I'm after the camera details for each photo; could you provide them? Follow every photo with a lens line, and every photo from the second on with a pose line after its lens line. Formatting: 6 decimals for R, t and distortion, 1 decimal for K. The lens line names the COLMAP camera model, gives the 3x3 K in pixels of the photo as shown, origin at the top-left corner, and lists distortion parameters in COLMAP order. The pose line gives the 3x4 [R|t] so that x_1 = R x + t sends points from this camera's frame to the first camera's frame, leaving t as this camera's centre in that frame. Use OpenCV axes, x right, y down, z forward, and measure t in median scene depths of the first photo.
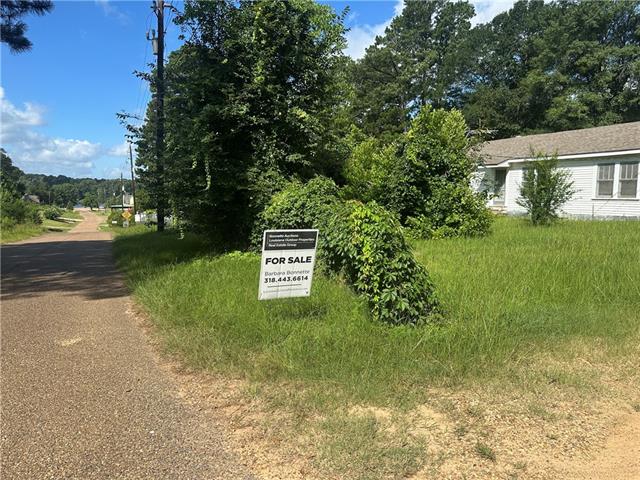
lens RADIAL K [[451.1, 0, 325.4], [0, 451.1, 240.5], [0, 0, 1]] dist [0.076745, -0.091955]
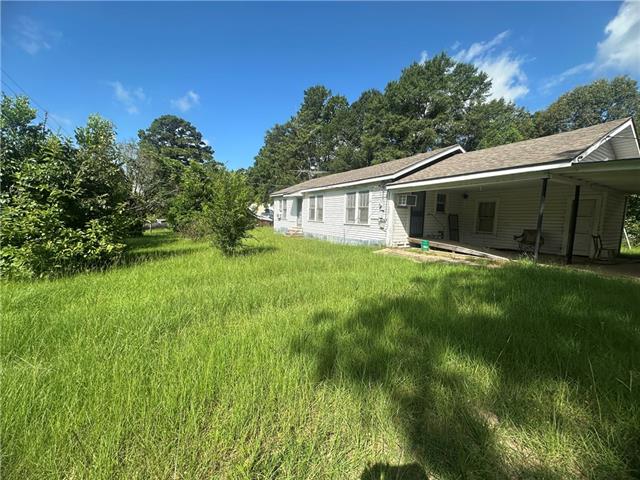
lens RADIAL K [[258.0, 0, 322.4], [0, 258.0, 241.2], [0, 0, 1]] dist [0.000261, -0.000430]
pose [[0.994184, -0.001321, 0.107691, 0.472477], [0.001521, 0.999997, -0.001779, -0.047862], [-0.107689, 0.001932, 0.994183, 0.378461]]
